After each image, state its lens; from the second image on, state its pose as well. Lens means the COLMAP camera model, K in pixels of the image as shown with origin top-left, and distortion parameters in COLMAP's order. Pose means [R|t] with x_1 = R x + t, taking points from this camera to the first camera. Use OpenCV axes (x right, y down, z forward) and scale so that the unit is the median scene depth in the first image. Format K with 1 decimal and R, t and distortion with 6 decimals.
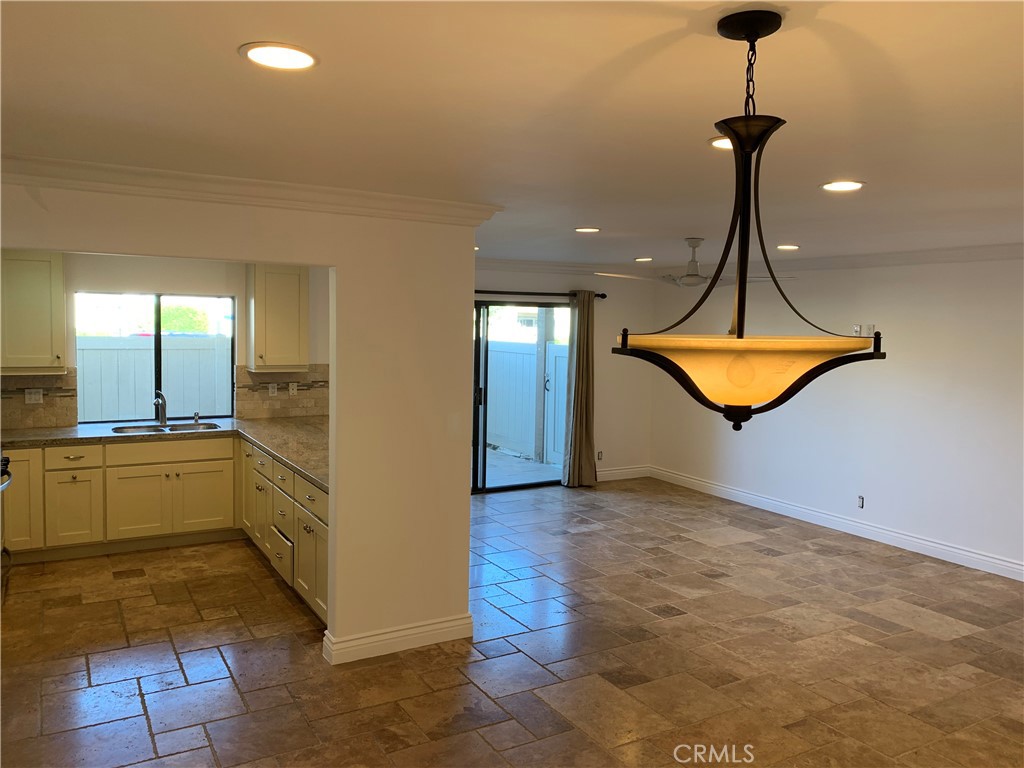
lens RADIAL K [[791.1, 0, 512.0], [0, 791.1, 384.0], [0, 0, 1]] dist [0.024396, -0.011746]
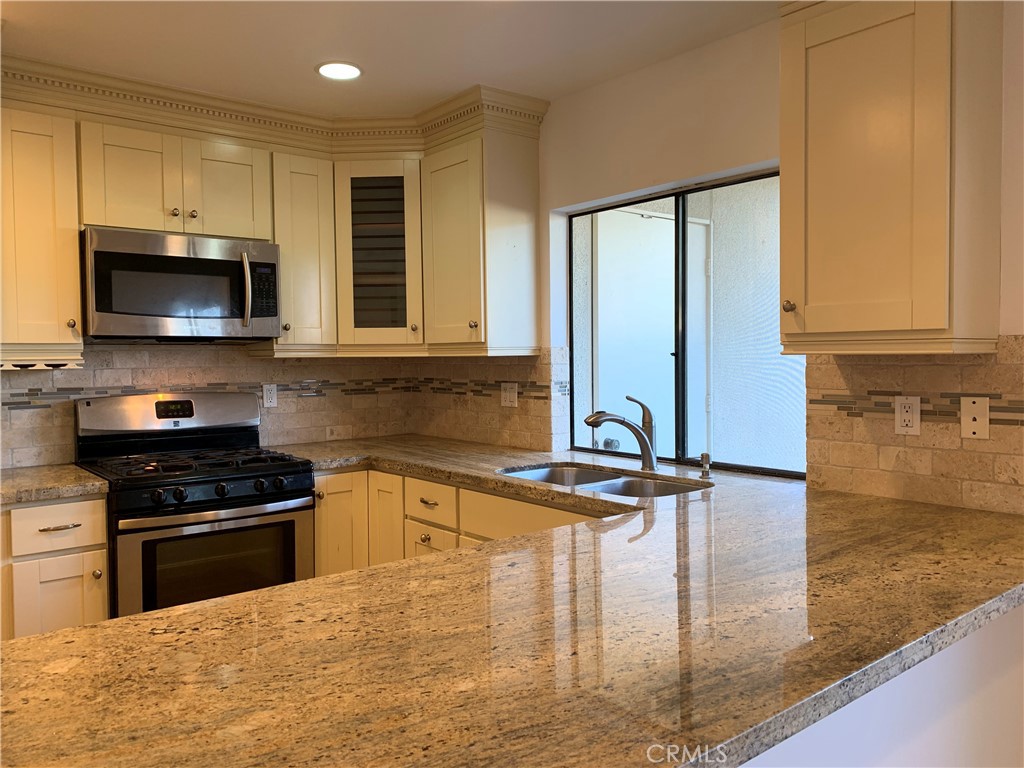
lens RADIAL K [[778.8, 0, 512.0], [0, 778.8, 384.0], [0, 0, 1]] dist [0.055335, -0.099038]
pose [[0.164813, 0.014427, -0.986219, -0.011578], [-0.066393, 0.997787, 0.003501, 0.004847], [0.984088, 0.064901, 0.165406, 0.888103]]
